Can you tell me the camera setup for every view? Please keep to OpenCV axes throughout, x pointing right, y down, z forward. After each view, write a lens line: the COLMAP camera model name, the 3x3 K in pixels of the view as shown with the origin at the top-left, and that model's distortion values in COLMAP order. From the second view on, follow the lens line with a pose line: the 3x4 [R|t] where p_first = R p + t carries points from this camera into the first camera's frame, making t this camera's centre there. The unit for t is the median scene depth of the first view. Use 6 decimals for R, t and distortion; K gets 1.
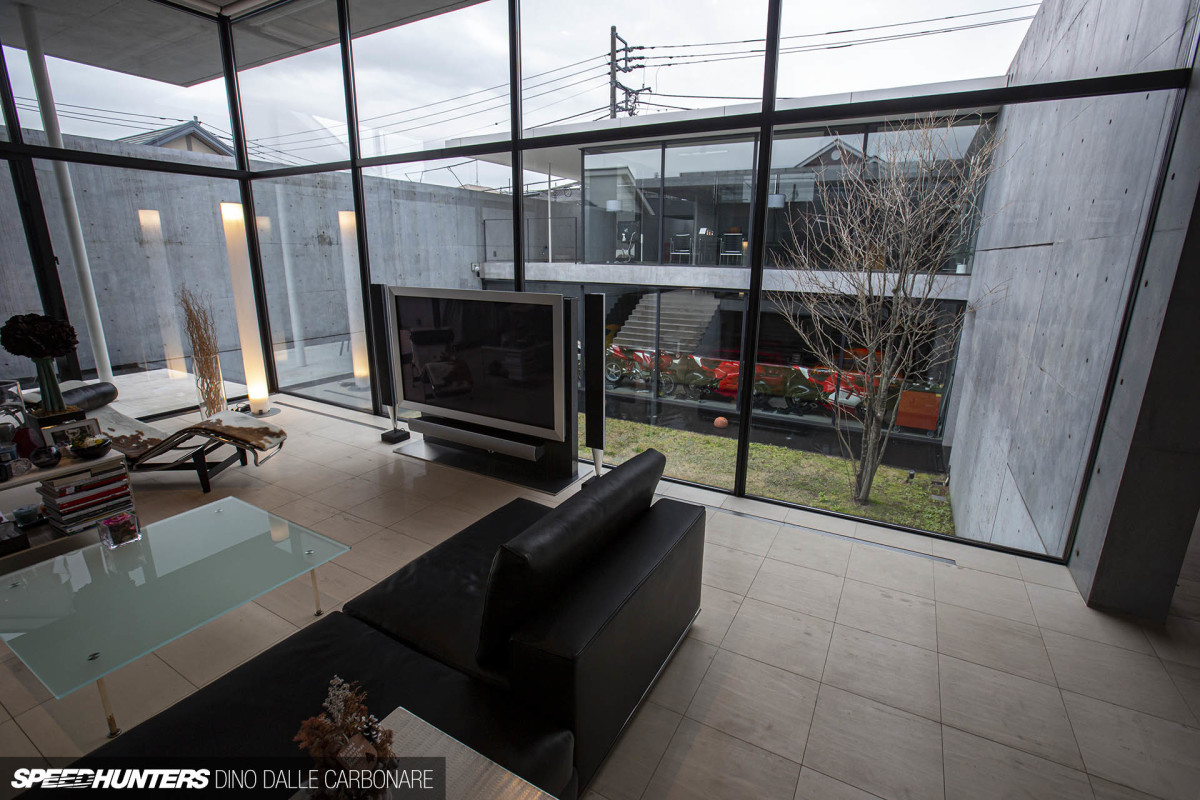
lens RADIAL K [[548.5, 0, 601.0], [0, 548.5, 394.6], [0, 0, 1]] dist [-0.056878, 0.020682]
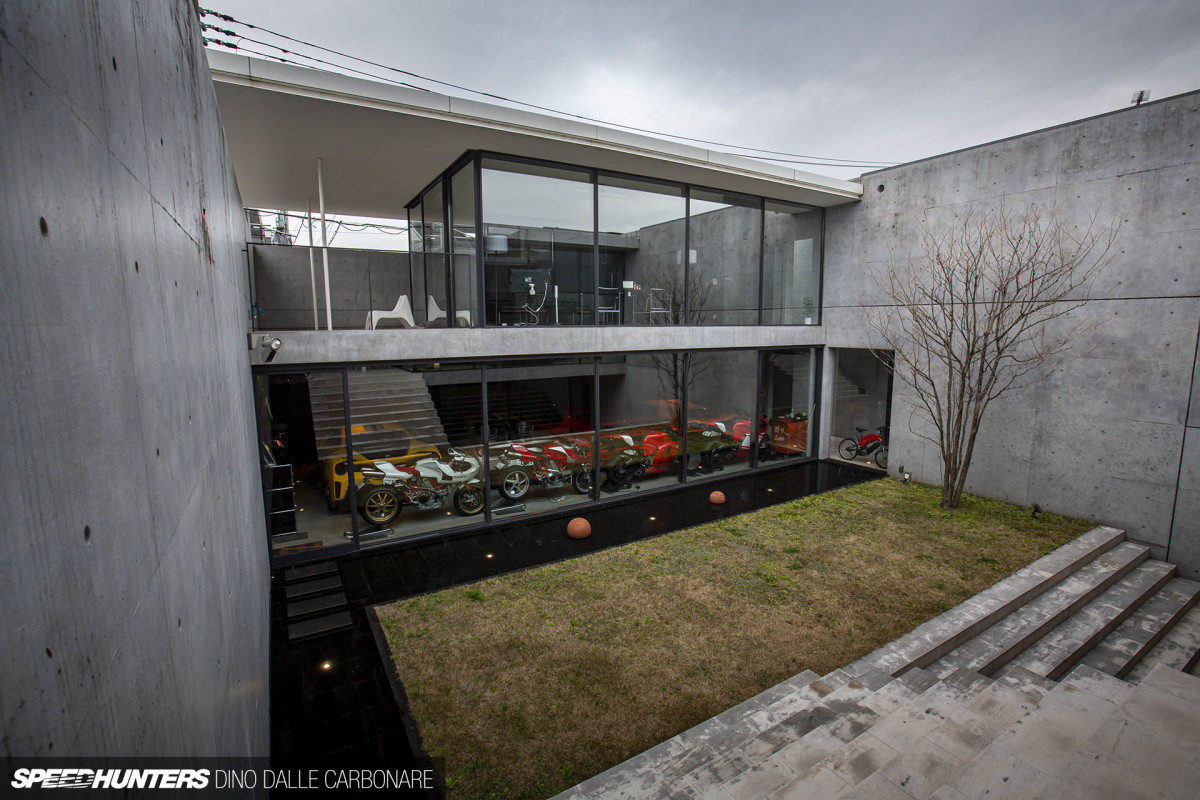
lens RADIAL K [[550.0, 0, 601.8], [0, 550.0, 395.0], [0, 0, 1]] dist [-0.053291, 0.021383]
pose [[0.487179, -0.124598, 0.864368, -0.579711], [0.229999, 0.973133, 0.010643, -0.152472], [-0.842471, 0.193619, 0.502747, 0.636906]]
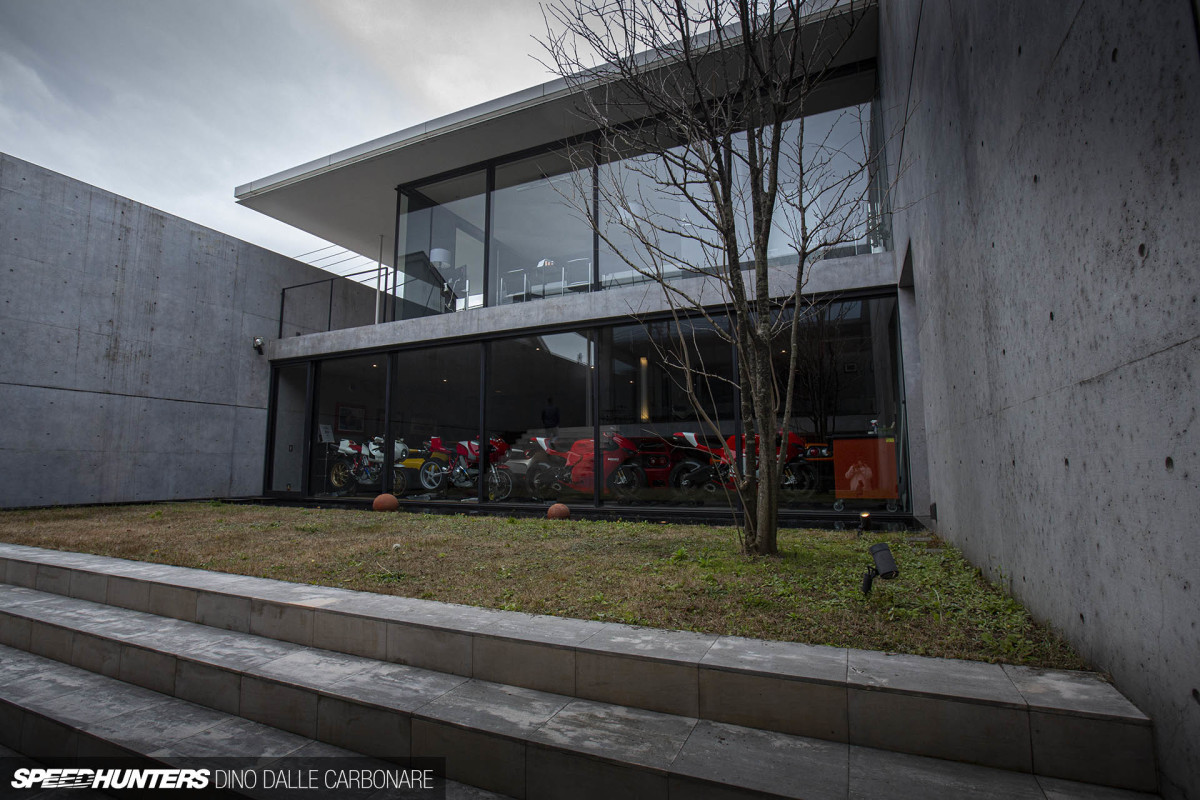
lens RADIAL K [[566.0, 0, 598.8], [0, 566.0, 394.4], [0, 0, 1]] dist [-0.055212, 0.020519]
pose [[0.996210, -0.002952, 0.086925, 0.196513], [0.035091, 0.928111, -0.370647, 0.153441], [-0.079582, 0.372292, 0.924697, 0.342349]]
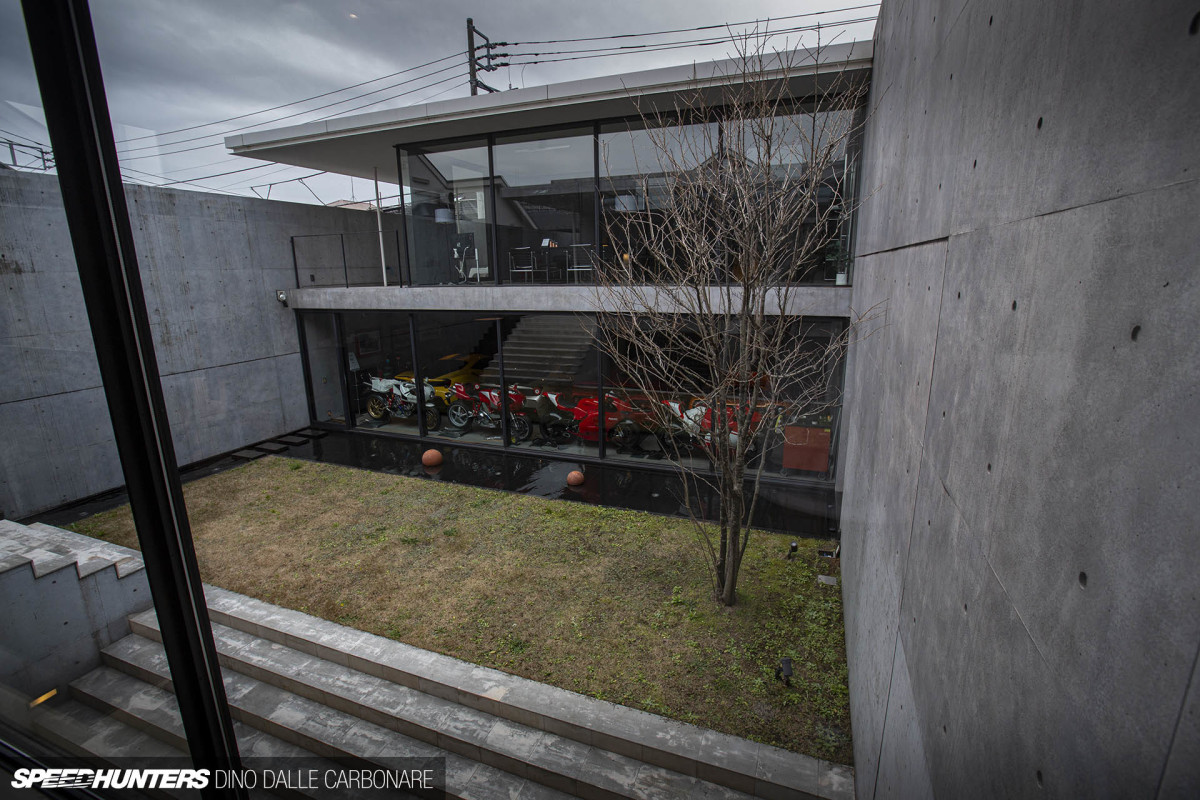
lens RADIAL K [[550.0, 0, 601.8], [0, 550.0, 395.0], [0, 0, 1]] dist [-0.053291, 0.021383]
pose [[0.989418, -0.055675, 0.133987, 0.146308], [0.059375, 0.997952, -0.023783, -0.046194], [-0.132389, 0.031487, 0.990698, 0.177002]]
